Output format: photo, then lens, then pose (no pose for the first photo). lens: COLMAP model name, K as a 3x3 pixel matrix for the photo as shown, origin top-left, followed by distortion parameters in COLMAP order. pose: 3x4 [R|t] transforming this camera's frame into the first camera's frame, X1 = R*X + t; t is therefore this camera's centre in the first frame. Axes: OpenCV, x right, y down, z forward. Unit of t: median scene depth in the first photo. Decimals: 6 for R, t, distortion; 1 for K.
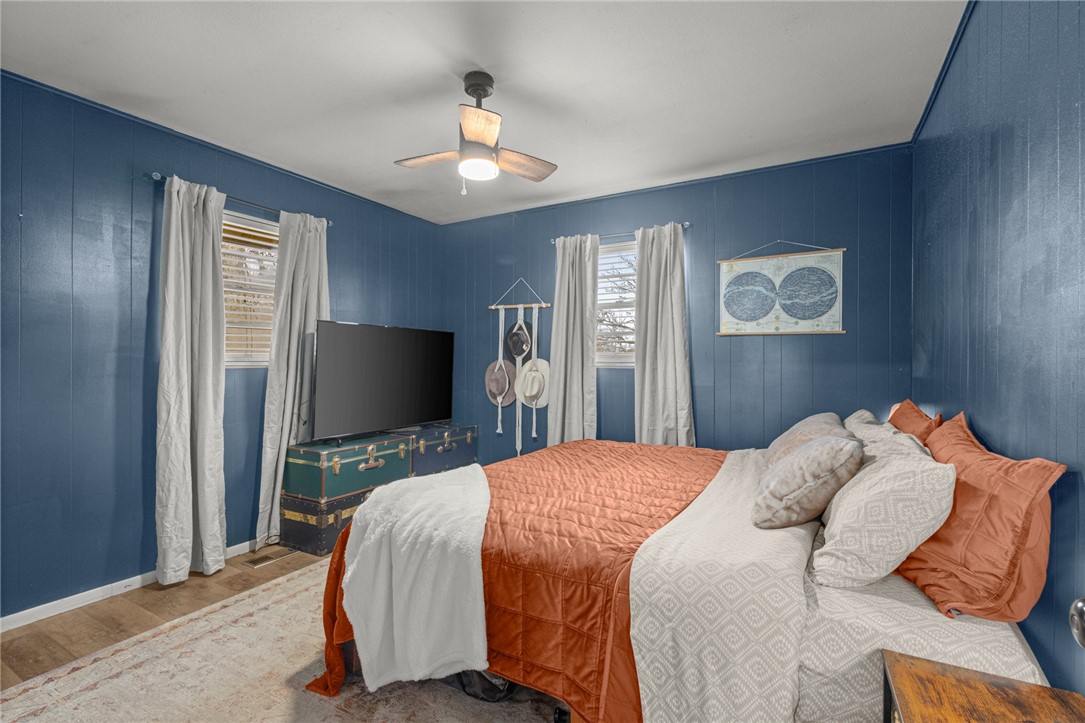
lens RADIAL K [[497.2, 0, 544.4], [0, 497.2, 360.7], [0, 0, 1]] dist [0.000880, -0.000353]
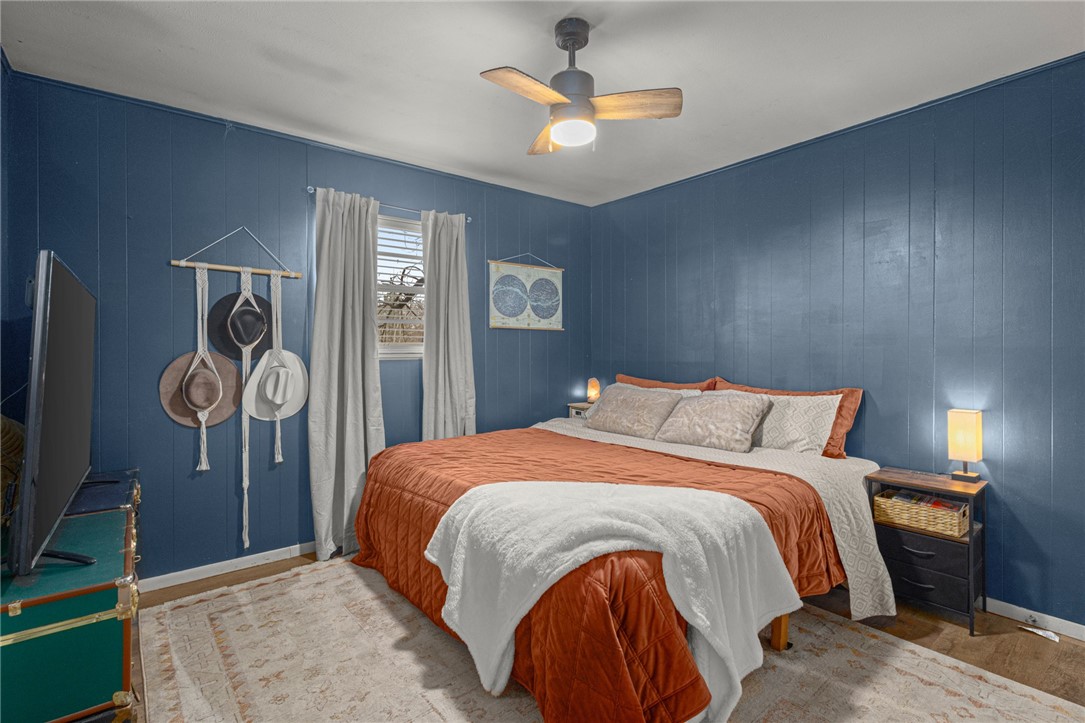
lens RADIAL K [[497.2, 0, 546.0], [0, 497.2, 354.0], [0, 0, 1]] dist [0.000880, -0.000353]
pose [[0.375272, -0.011734, 0.926841, -0.633496], [0.004185, 0.999931, 0.010965, -0.004616], [-0.926905, -0.000236, 0.375295, 0.477022]]
